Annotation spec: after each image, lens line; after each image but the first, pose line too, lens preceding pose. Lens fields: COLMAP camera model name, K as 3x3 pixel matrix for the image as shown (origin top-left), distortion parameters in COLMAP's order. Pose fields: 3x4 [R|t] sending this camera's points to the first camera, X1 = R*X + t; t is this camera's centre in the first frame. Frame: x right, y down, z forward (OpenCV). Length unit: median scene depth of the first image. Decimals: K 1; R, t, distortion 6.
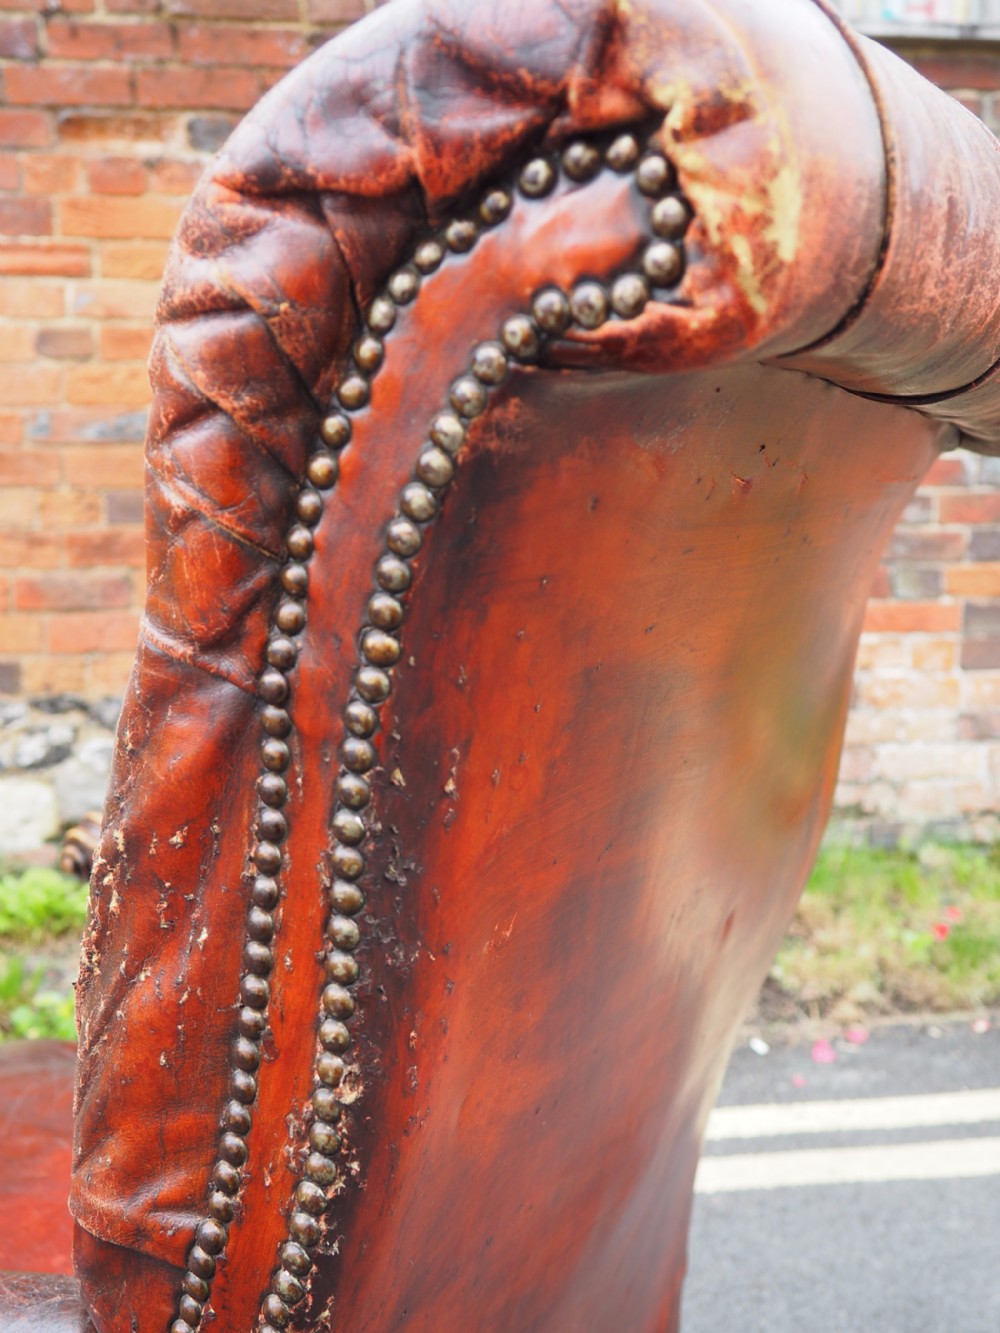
lens RADIAL K [[1349.5, 0, 492.7], [0, 1349.5, 671.5], [0, 0, 1]] dist [0.007624, 0.016747]
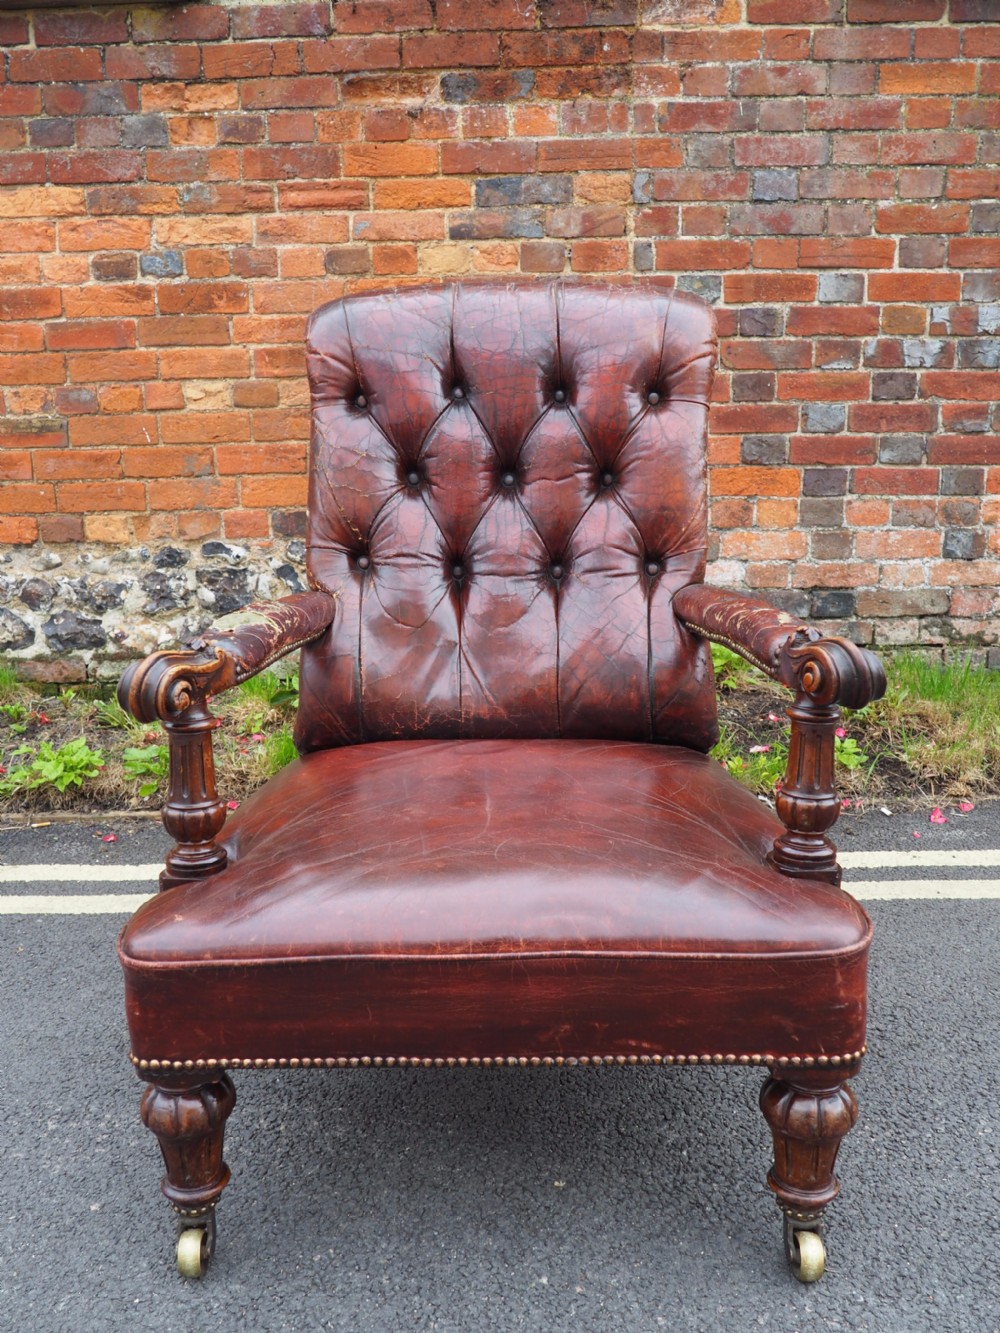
lens RADIAL K [[1138.2, 0, 503.3], [0, 1138.2, 669.8], [0, 0, 1]] dist [-0.040213, 0.024532]
pose [[0.989456, 0.021301, -0.143259, -0.051111], [-0.006835, 0.994892, 0.100718, 0.218702], [0.144672, -0.098676, 0.984547, -0.491782]]
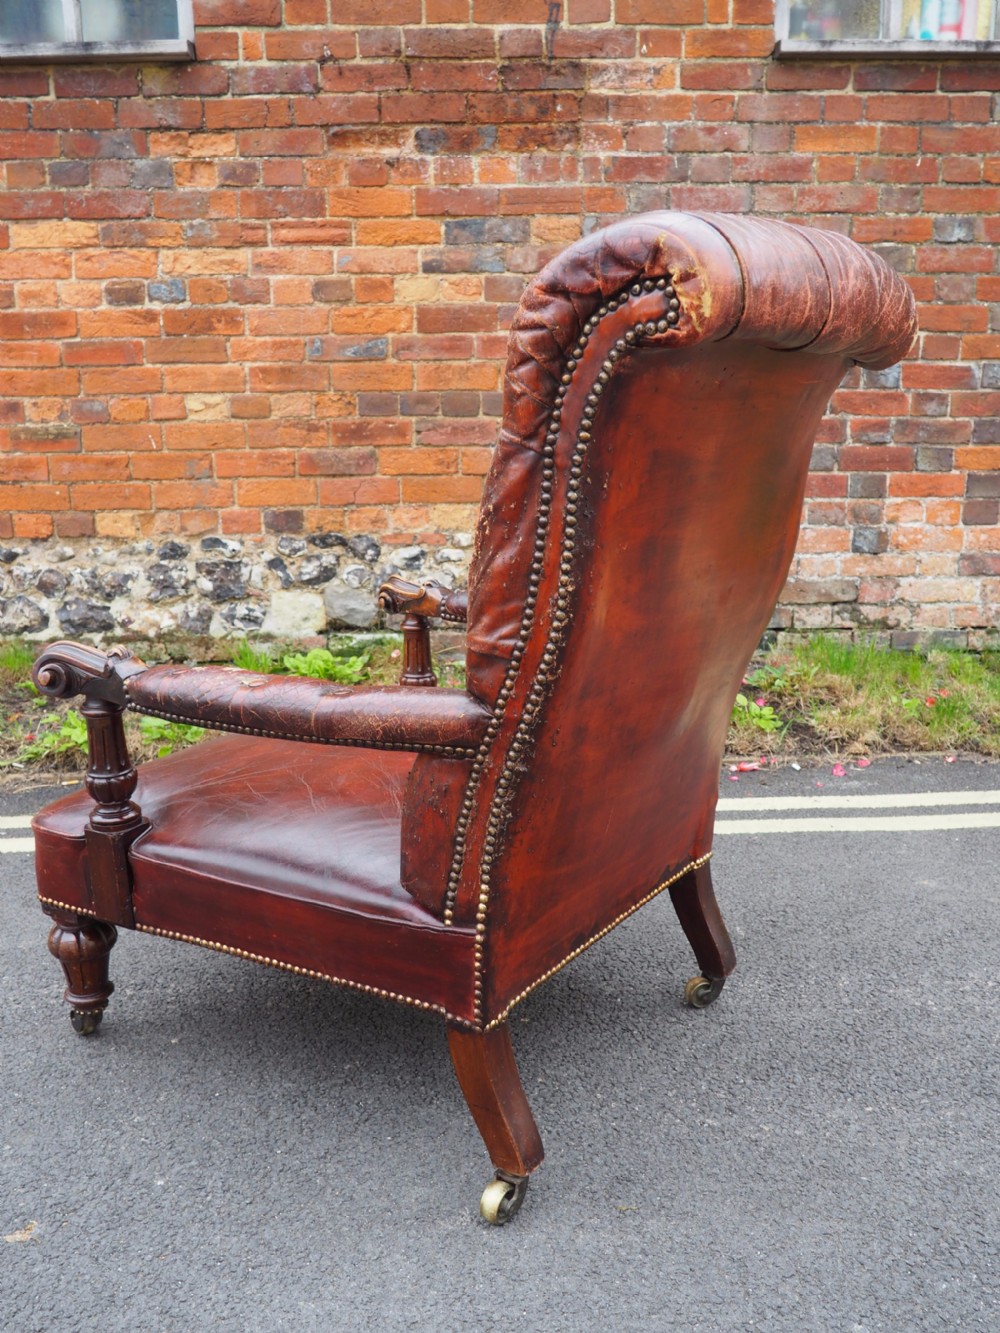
lens RADIAL K [[1140.8, 0, 501.3], [0, 1140.8, 664.2], [0, 0, 1]] dist [-0.037176, 0.015006]
pose [[0.994266, 0.019647, -0.105113, 0.011462], [-0.009073, 0.994932, 0.100141, 0.221223], [0.106548, -0.098613, 0.989405, -1.518625]]
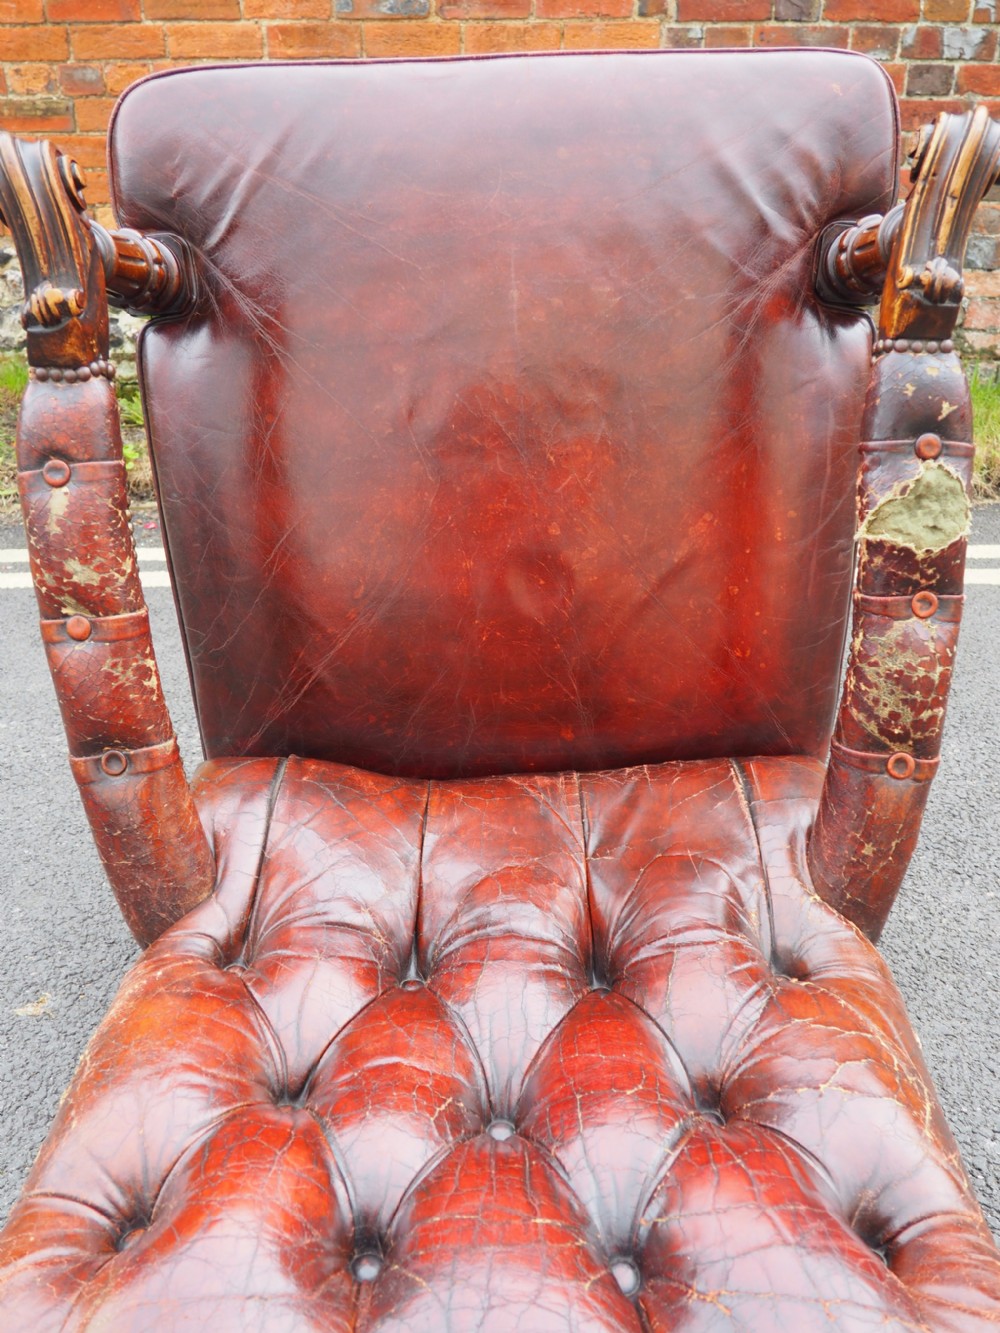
lens RADIAL K [[1164.3, 0, 500.5], [0, 1164.3, 663.8], [0, 0, 1]] dist [-0.023256, 0.013847]
pose [[0.990121, 0.064517, -0.124490, -0.158353], [-0.022861, 0.950252, 0.310644, 0.391998], [0.138338, -0.304729, 0.942339, -1.027862]]
